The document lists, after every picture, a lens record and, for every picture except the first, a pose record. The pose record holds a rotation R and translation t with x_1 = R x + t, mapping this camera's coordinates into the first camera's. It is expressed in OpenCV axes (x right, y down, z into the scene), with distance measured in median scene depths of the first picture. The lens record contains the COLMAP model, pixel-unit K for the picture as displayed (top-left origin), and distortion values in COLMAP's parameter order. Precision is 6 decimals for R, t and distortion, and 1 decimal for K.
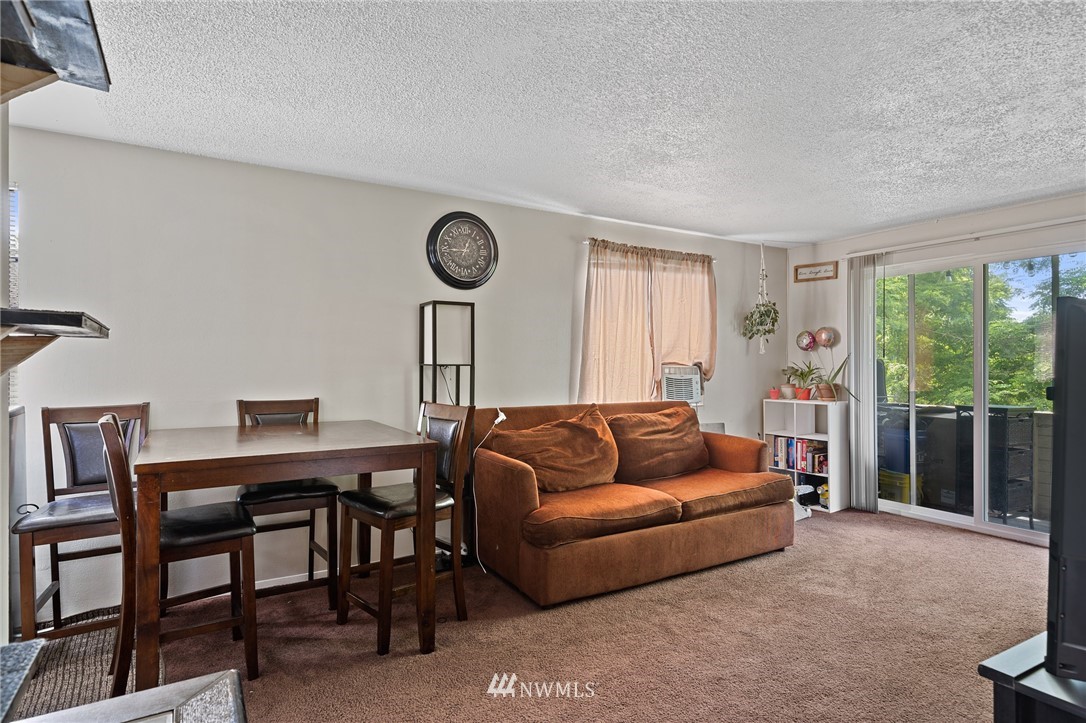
lens RADIAL K [[565.6, 0, 541.2], [0, 565.6, 361.7], [0, 0, 1]] dist [0.007966, 0.000368]
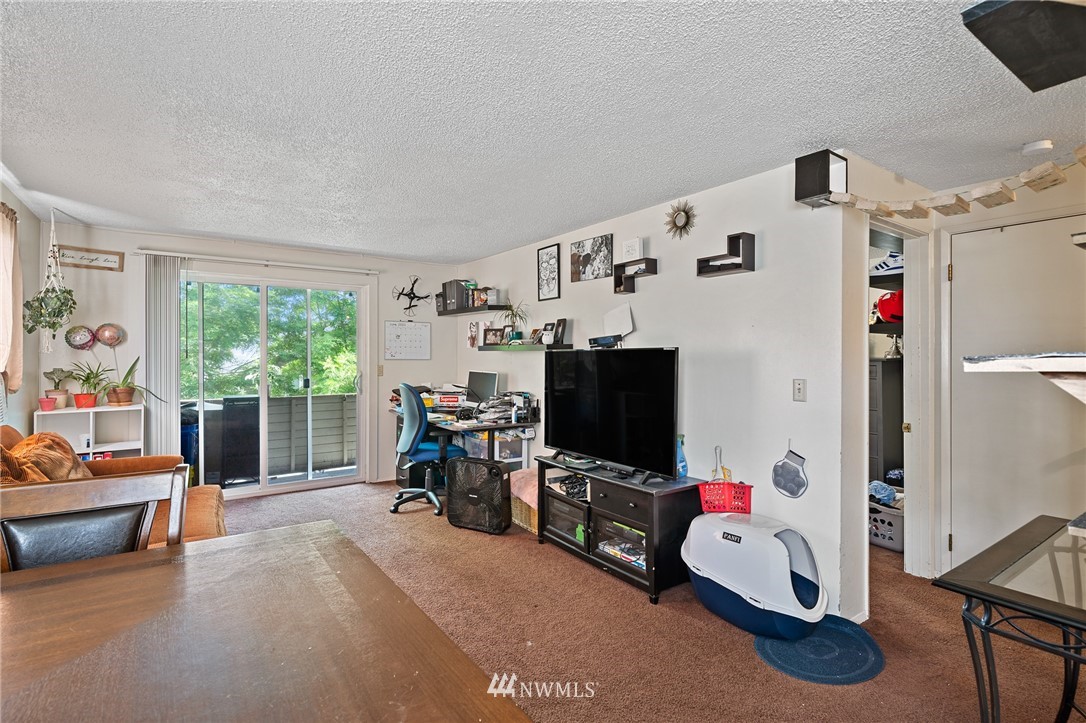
lens RADIAL K [[512.3, 0, 540.8], [0, 512.3, 355.2], [0, 0, 1]] dist [0.002028, 0.000163]
pose [[-0.032040, 0.000622, 0.999486, -0.329140], [-0.005918, 0.999982, -0.000812, -0.014449], [-0.999469, -0.005940, -0.032035, 0.344683]]
